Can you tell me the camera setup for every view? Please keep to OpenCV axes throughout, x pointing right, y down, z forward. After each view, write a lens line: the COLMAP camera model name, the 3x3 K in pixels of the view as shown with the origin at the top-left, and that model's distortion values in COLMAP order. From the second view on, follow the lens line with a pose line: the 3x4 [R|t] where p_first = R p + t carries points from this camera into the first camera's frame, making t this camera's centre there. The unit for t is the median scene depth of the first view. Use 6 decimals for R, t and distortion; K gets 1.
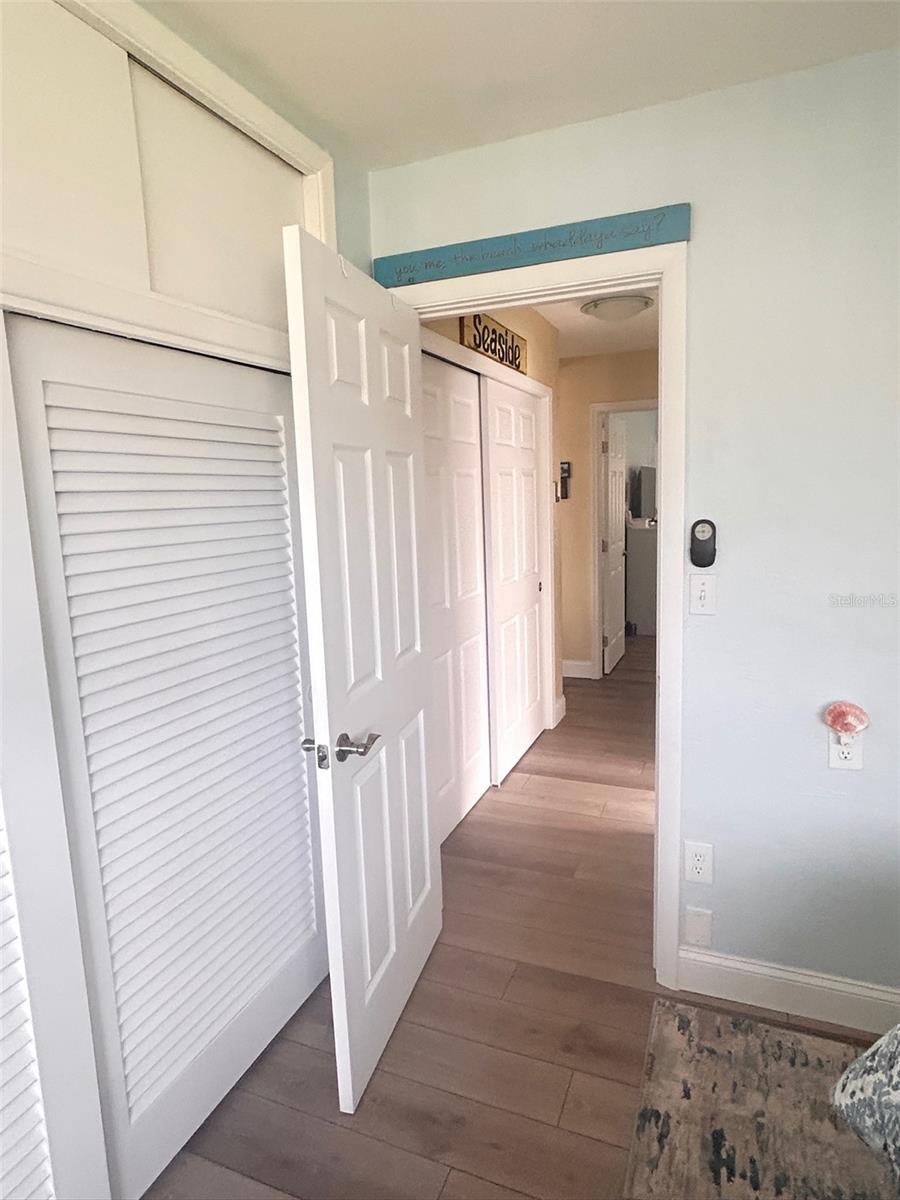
lens RADIAL K [[697.9, 0, 449.9], [0, 697.9, 596.8], [0, 0, 1]] dist [-0.003355, 0.001313]
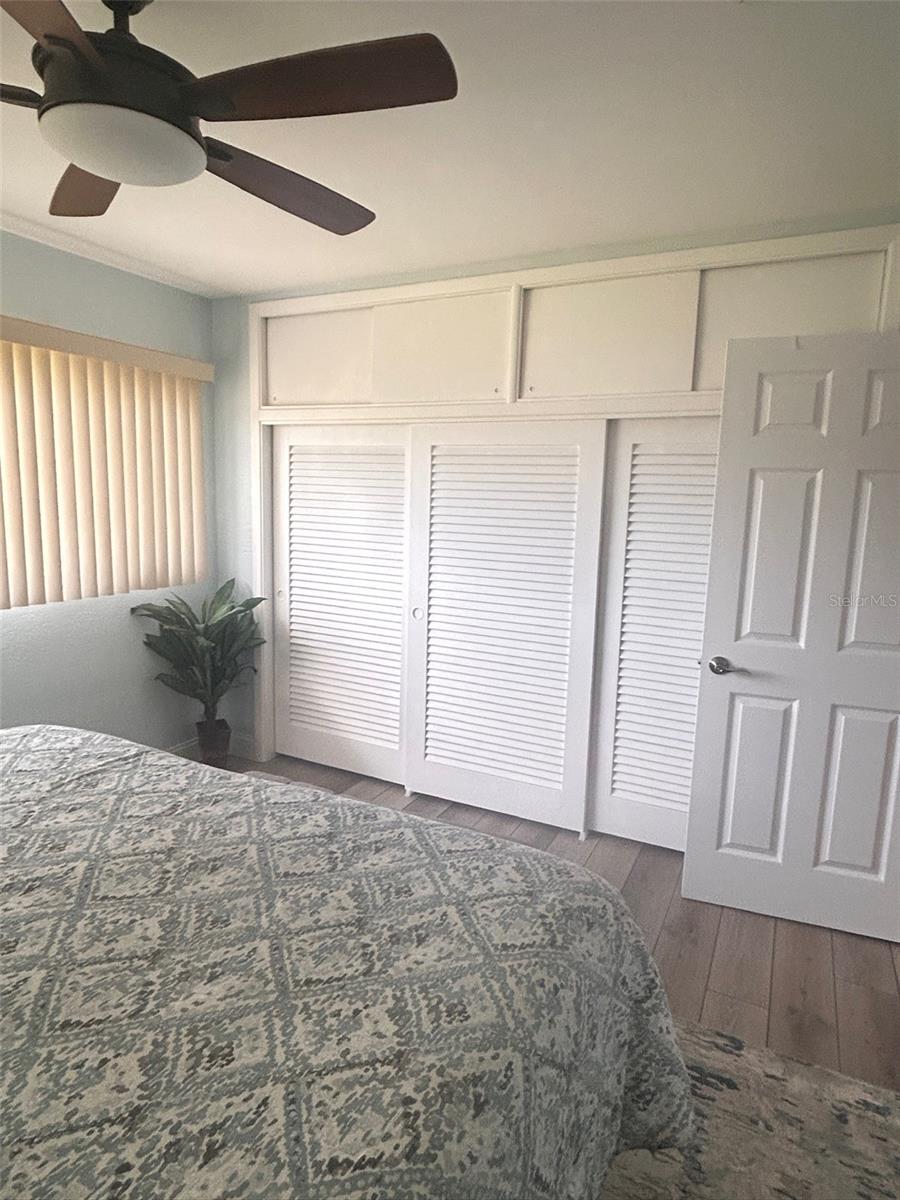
lens RADIAL K [[697.9, 0, 449.9], [0, 697.9, 596.8], [0, 0, 1]] dist [-0.003355, 0.001313]
pose [[-0.072510, 0.181125, -0.980783, 1.368744], [-0.180598, 0.964732, 0.191512, -0.117086], [0.980881, 0.191014, -0.037242, 0.443346]]
